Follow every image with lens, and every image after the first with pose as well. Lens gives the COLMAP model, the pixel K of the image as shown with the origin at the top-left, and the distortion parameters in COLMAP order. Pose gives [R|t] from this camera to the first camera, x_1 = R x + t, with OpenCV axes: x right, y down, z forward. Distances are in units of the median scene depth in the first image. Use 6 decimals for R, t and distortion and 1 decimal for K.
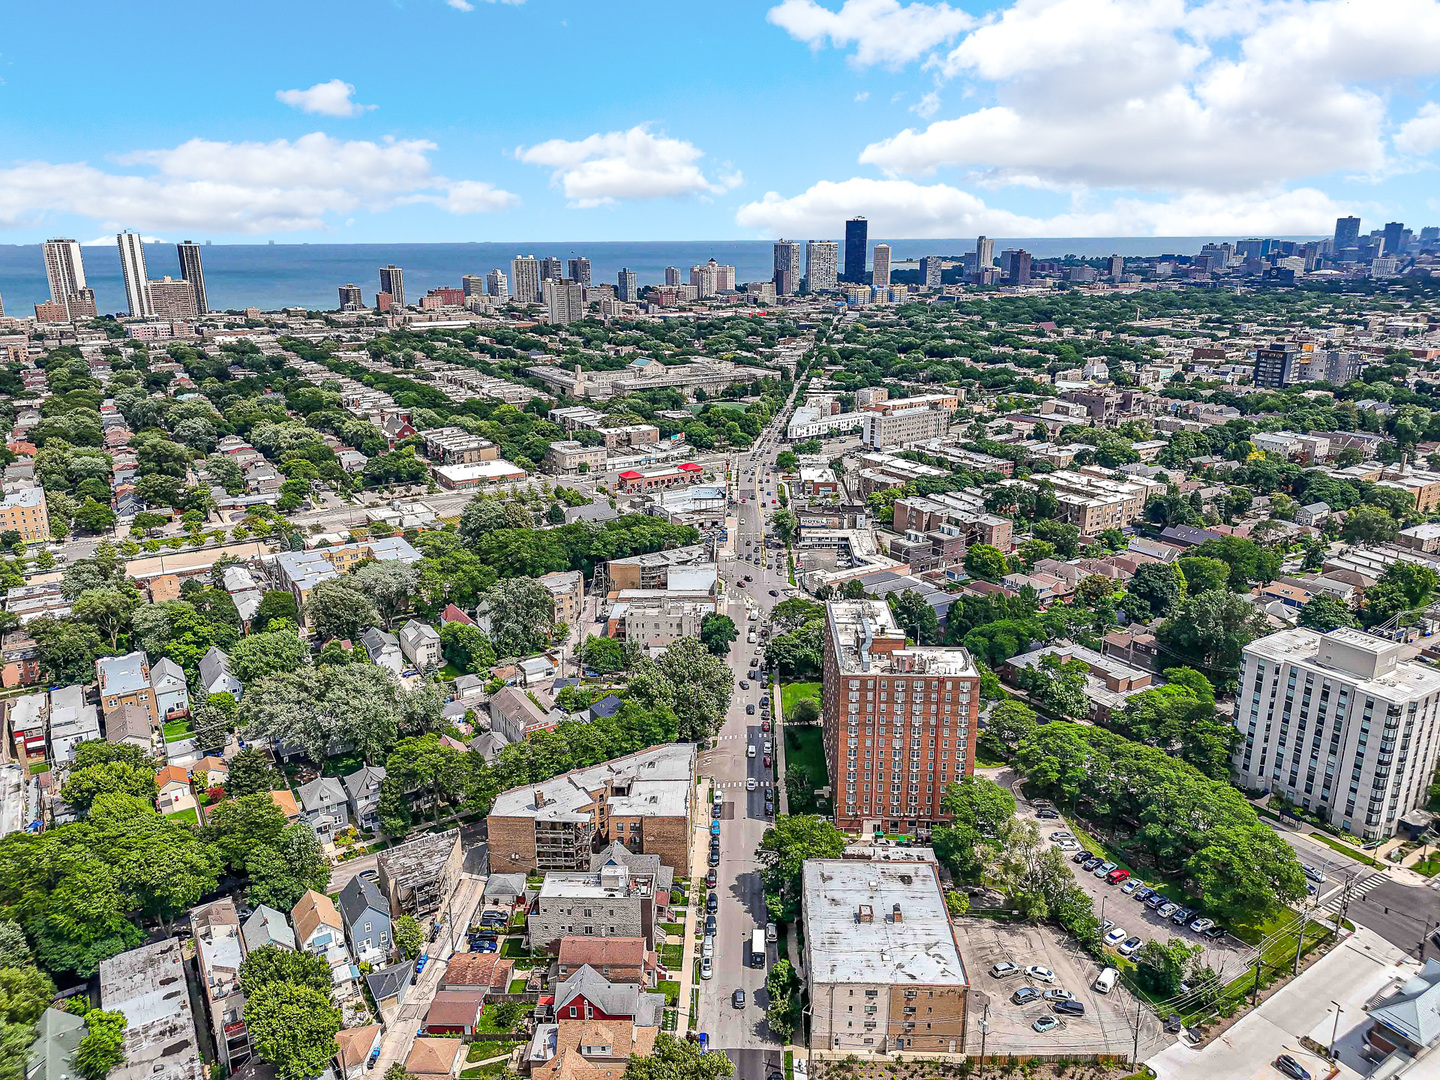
lens RADIAL K [[1008.1, 0, 714.9], [0, 1008.1, 542.8], [0, 0, 1]] dist [0.041834, -0.035739]
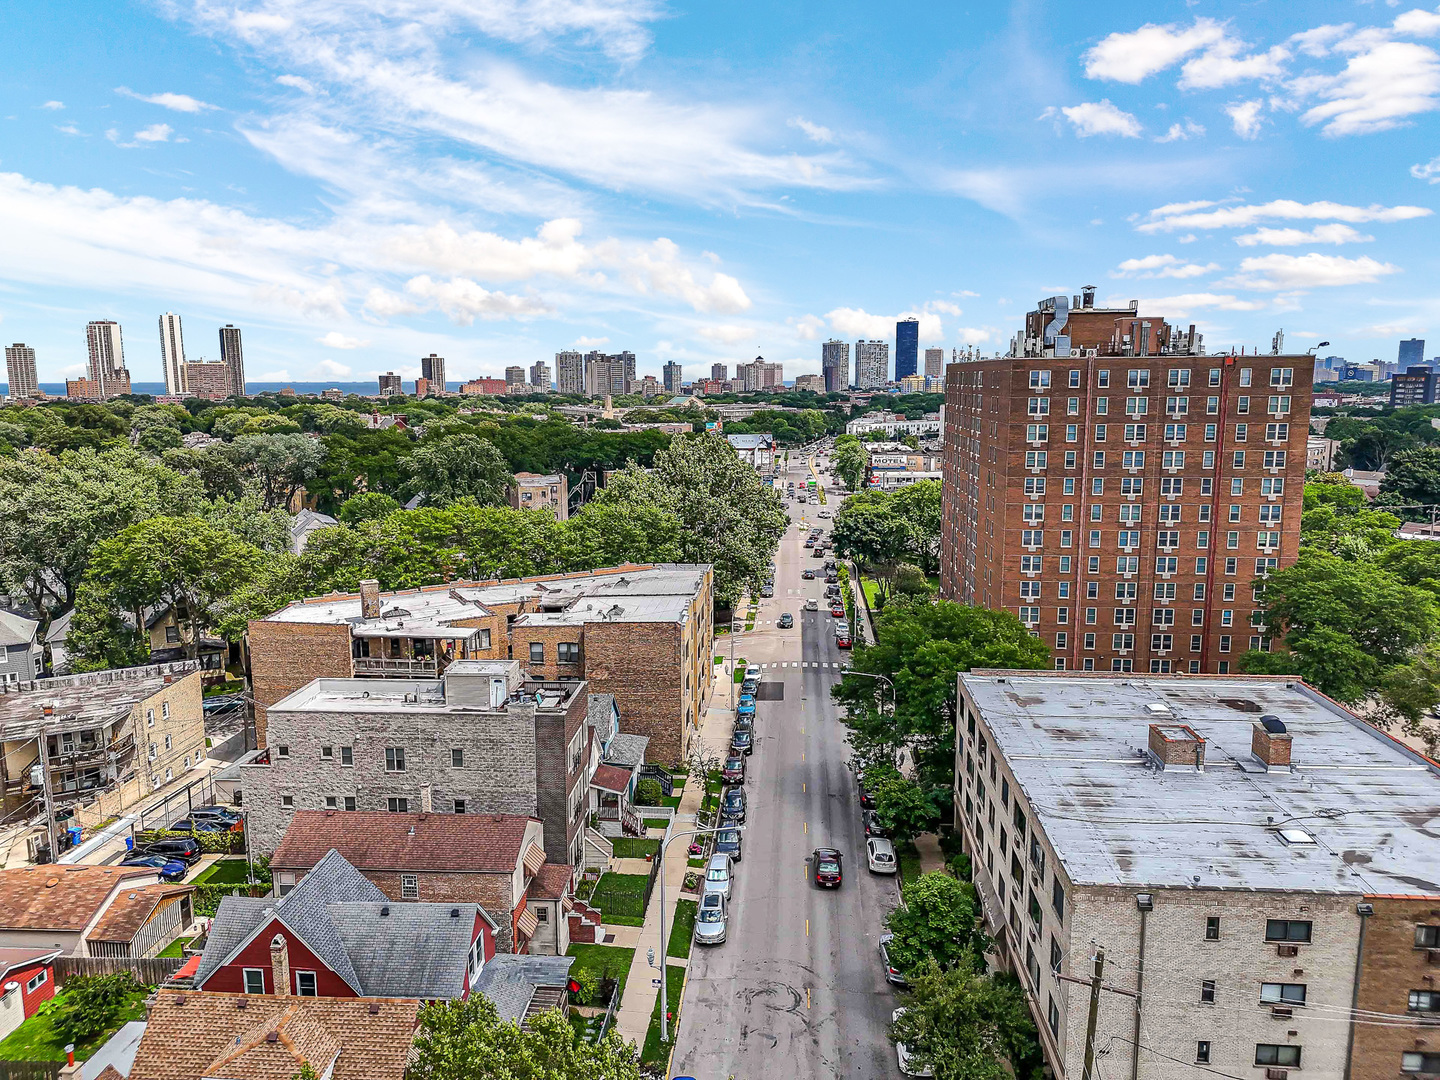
lens RADIAL K [[1008.1, 0, 715.6], [0, 1008.1, 545.4], [0, 0, 1]] dist [0.041834, -0.035739]
pose [[0.998927, 0.010911, -0.045007, 0.008023], [-0.016753, 0.991169, -0.131539, 0.306542], [0.043174, 0.132152, 0.990289, 0.571118]]
